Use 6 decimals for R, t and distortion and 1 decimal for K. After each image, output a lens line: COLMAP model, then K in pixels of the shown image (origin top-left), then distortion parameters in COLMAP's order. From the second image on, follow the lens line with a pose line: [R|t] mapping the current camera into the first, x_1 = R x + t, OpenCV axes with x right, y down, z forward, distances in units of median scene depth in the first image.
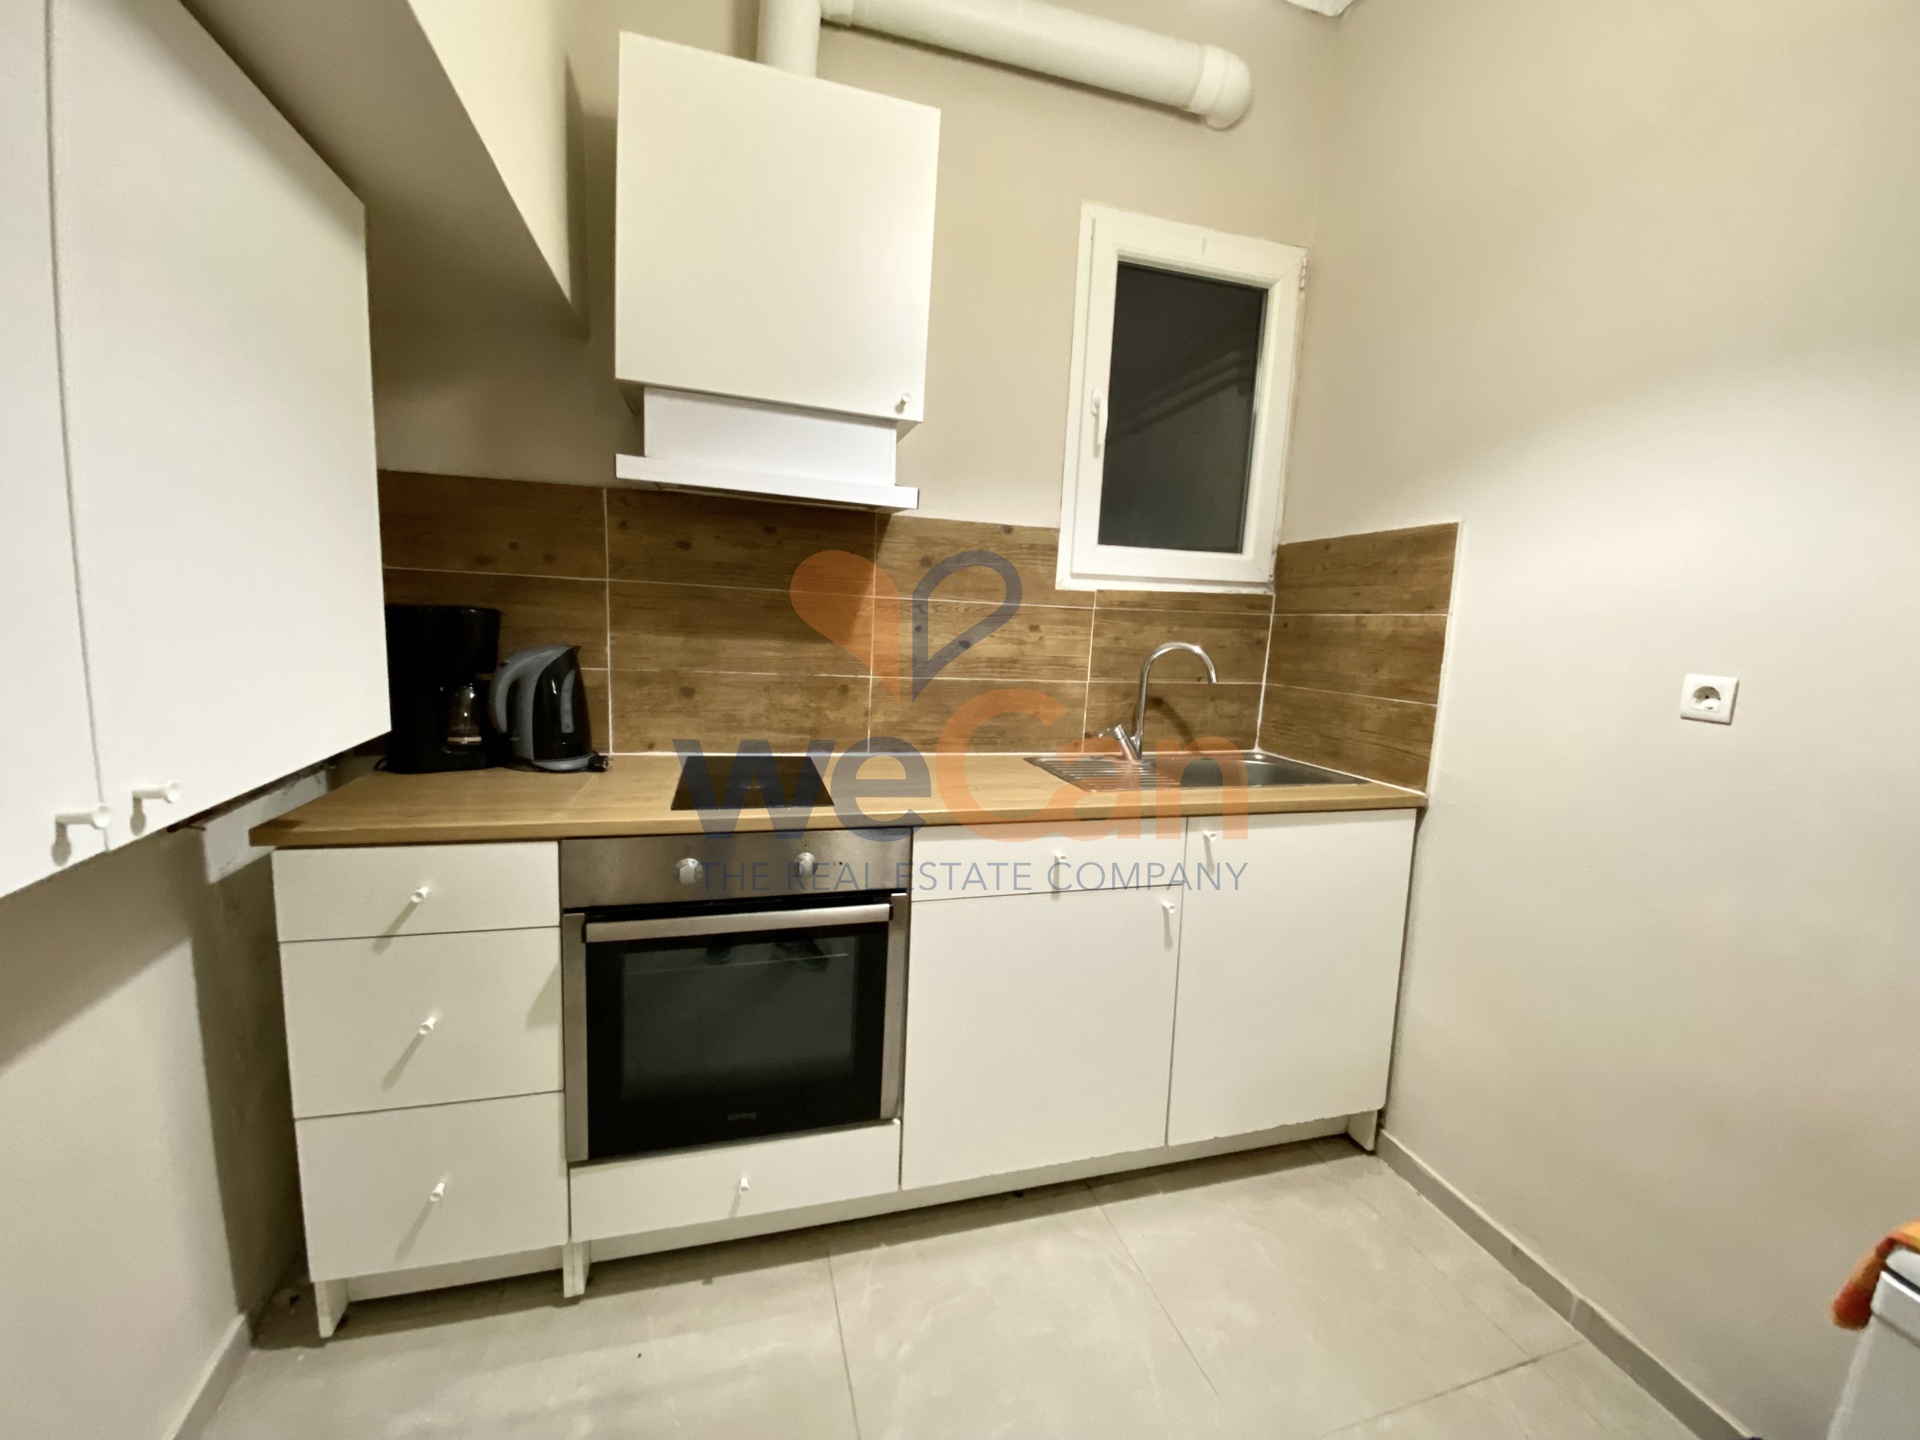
lens RADIAL K [[775.9, 0, 961.5], [0, 775.9, 718.6], [0, 0, 1]] dist [0.071932, -0.048162]
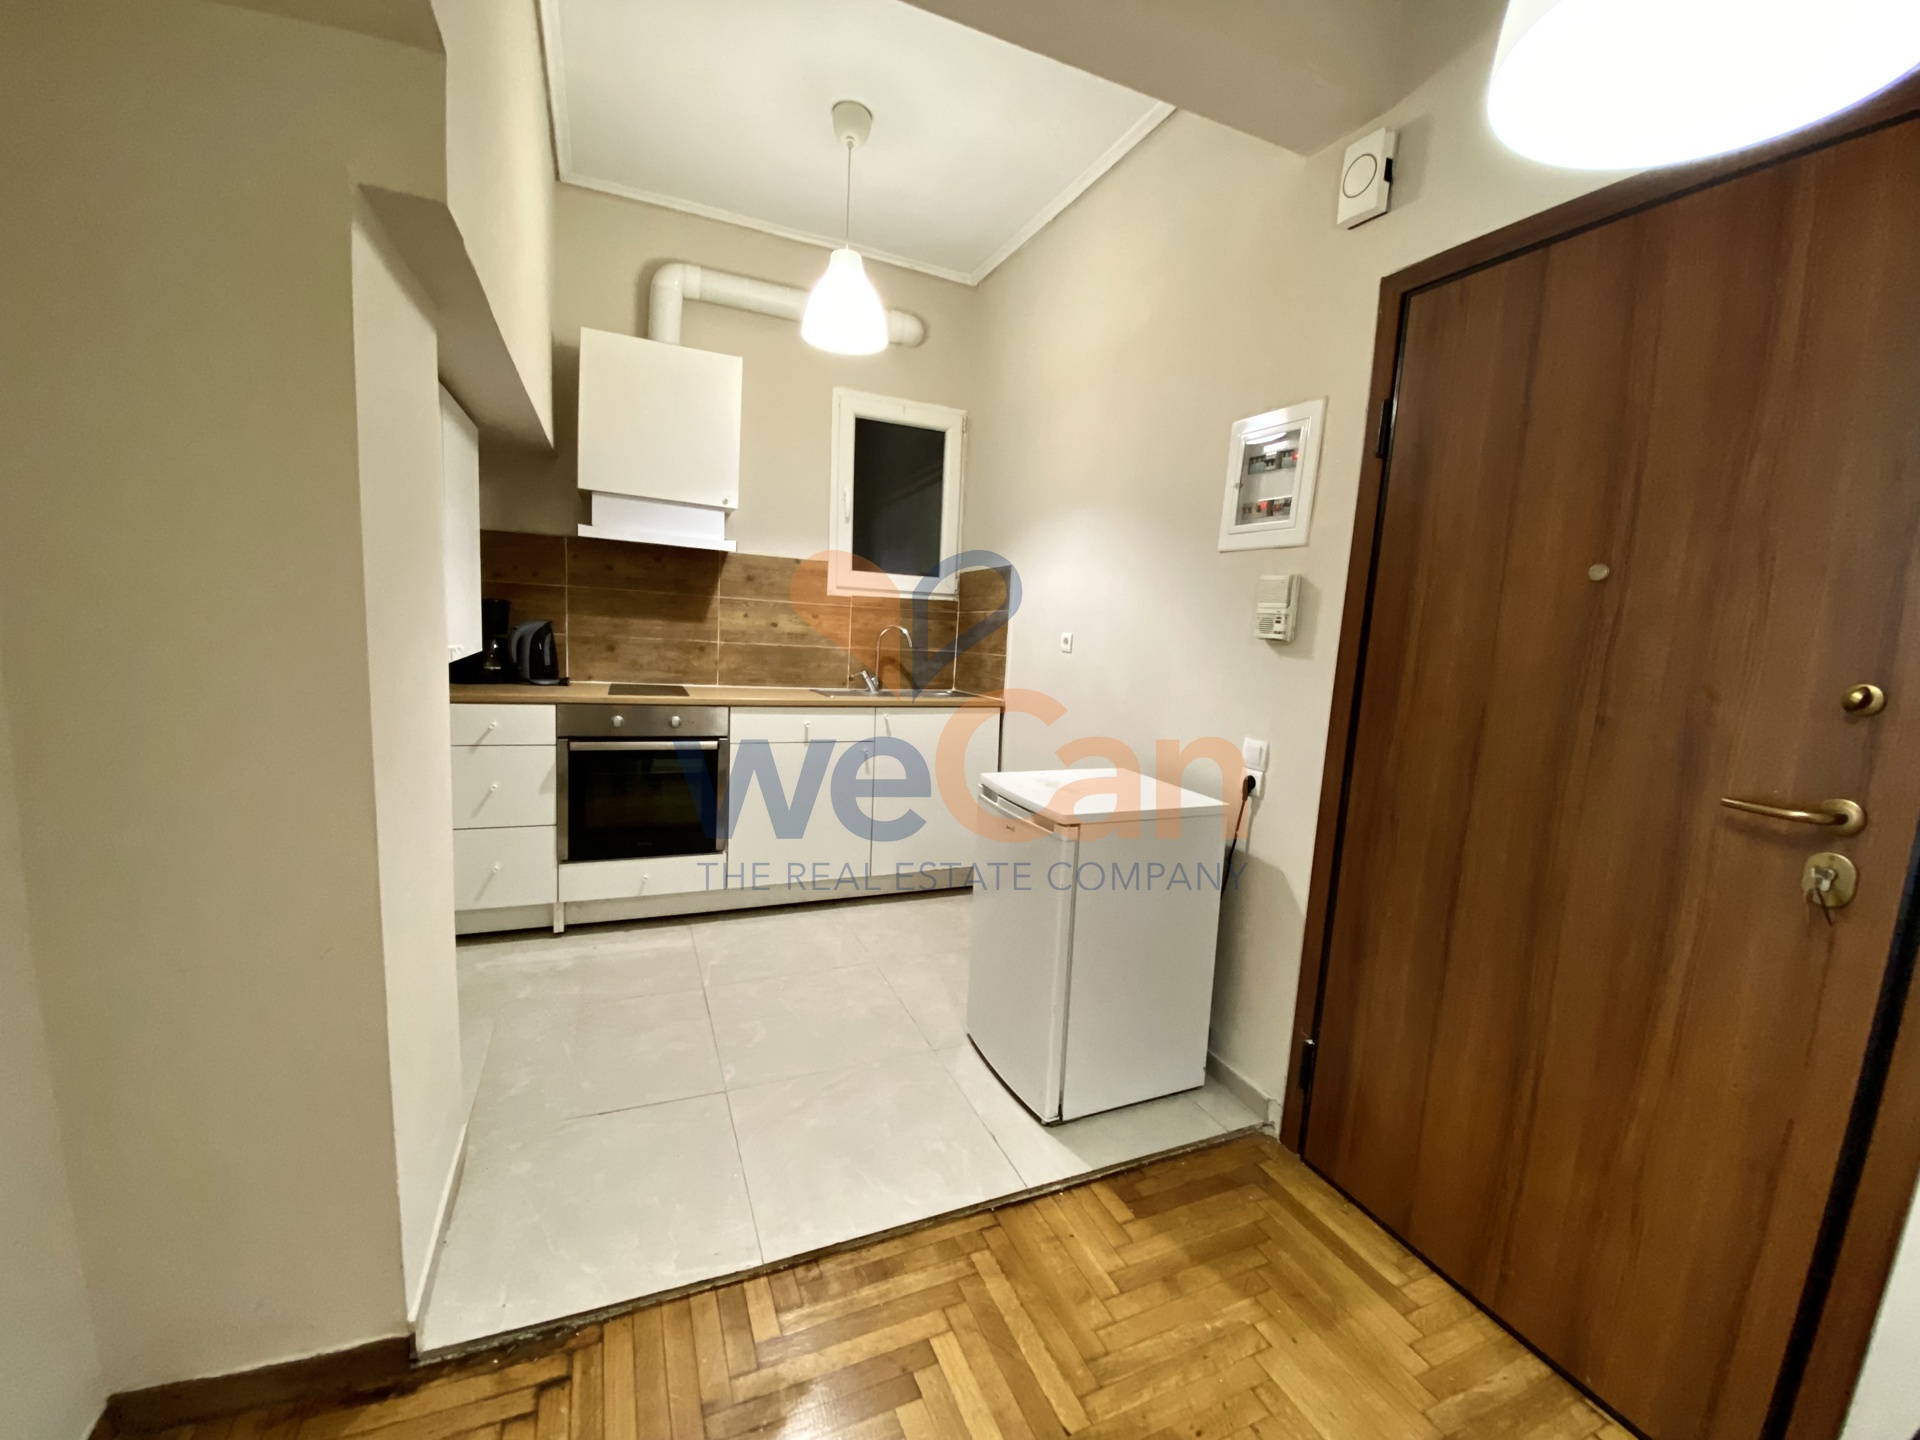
lens RADIAL K [[775.9, 0, 961.5], [0, 775.9, 718.6], [0, 0, 1]] dist [0.071932, -0.048162]
pose [[0.993198, -0.007492, 0.116197, 0.253346], [0.009381, 0.999832, -0.015724, 0.172266], [-0.116060, 0.016708, 0.993102, -0.935932]]
